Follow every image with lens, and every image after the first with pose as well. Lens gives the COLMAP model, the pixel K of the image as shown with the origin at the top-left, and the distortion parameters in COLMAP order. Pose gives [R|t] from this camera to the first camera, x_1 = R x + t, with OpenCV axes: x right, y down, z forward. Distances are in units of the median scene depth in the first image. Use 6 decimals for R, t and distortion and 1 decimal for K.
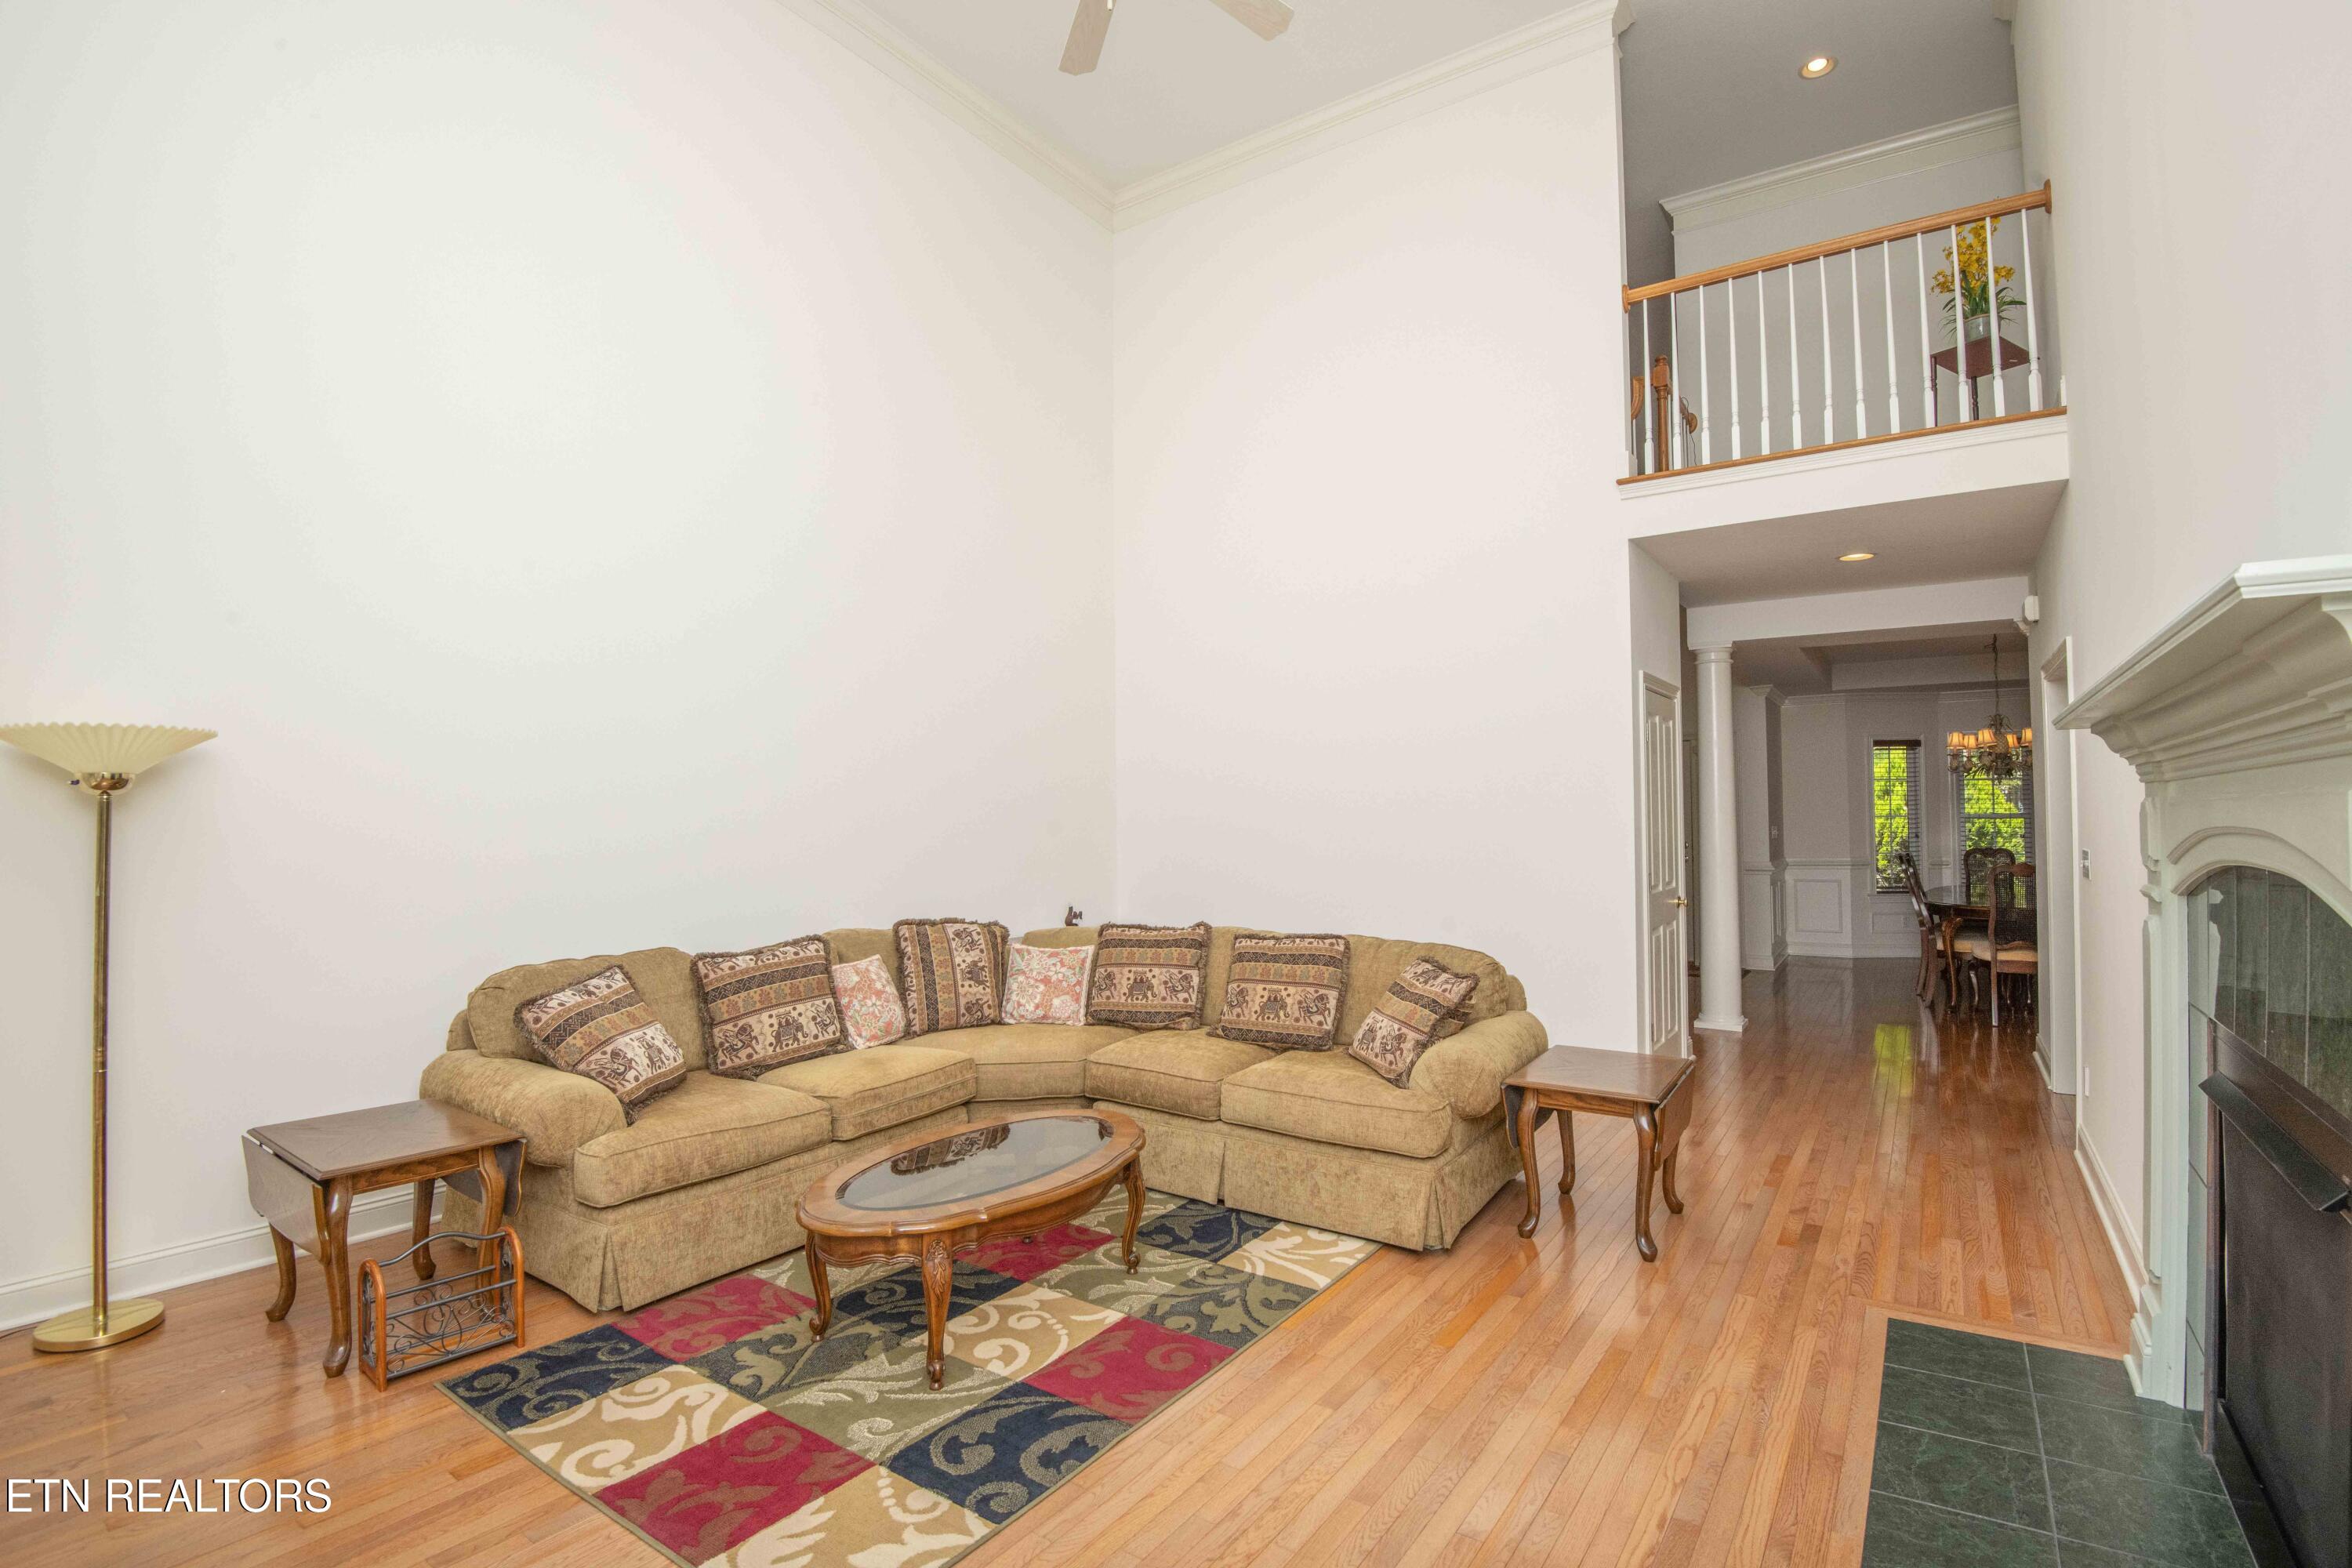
lens RADIAL K [[1085.7, 0, 1178.9], [0, 1085.7, 767.5], [0, 0, 1]] dist [-0.028584, -0.001362]
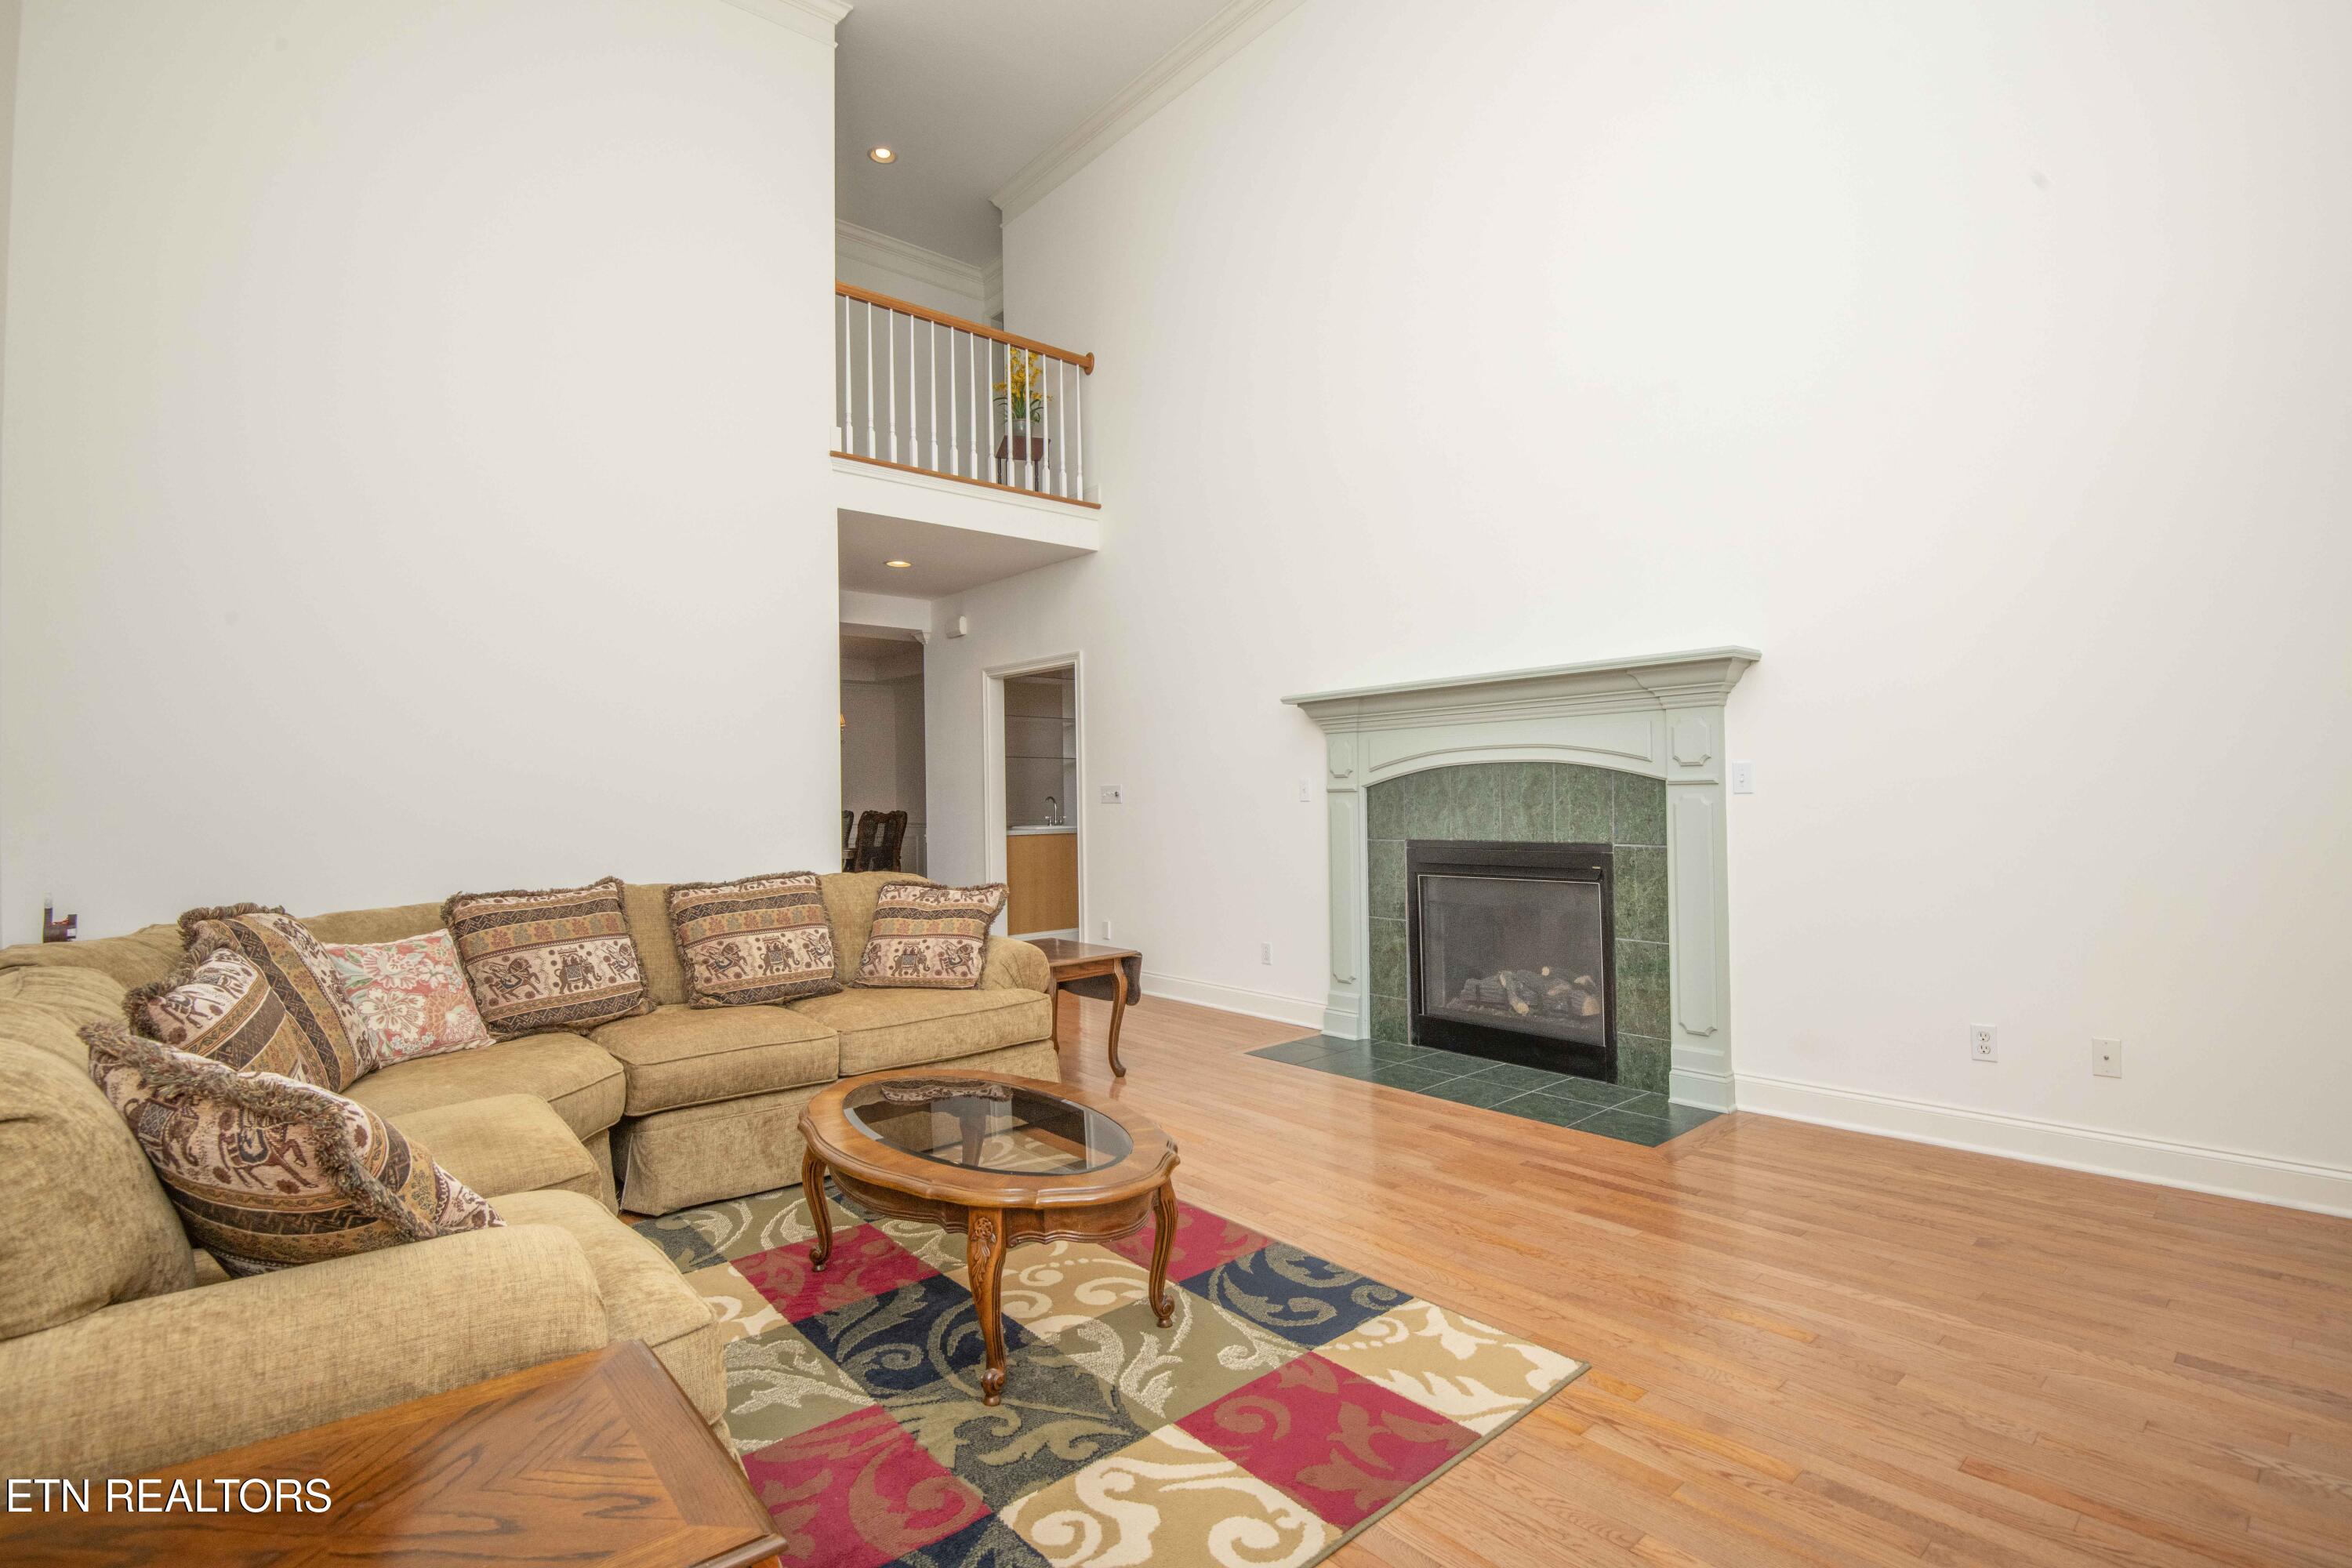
lens RADIAL K [[1085.7, 0, 1174.1], [0, 1085.7, 794.7], [0, 0, 1]] dist [-0.028584, -0.001362]
pose [[0.253443, 0.005225, 0.967336, -1.084861], [-0.025285, 0.999680, 0.001225, 0.131456], [-0.967020, -0.024770, 0.253494, 0.765652]]
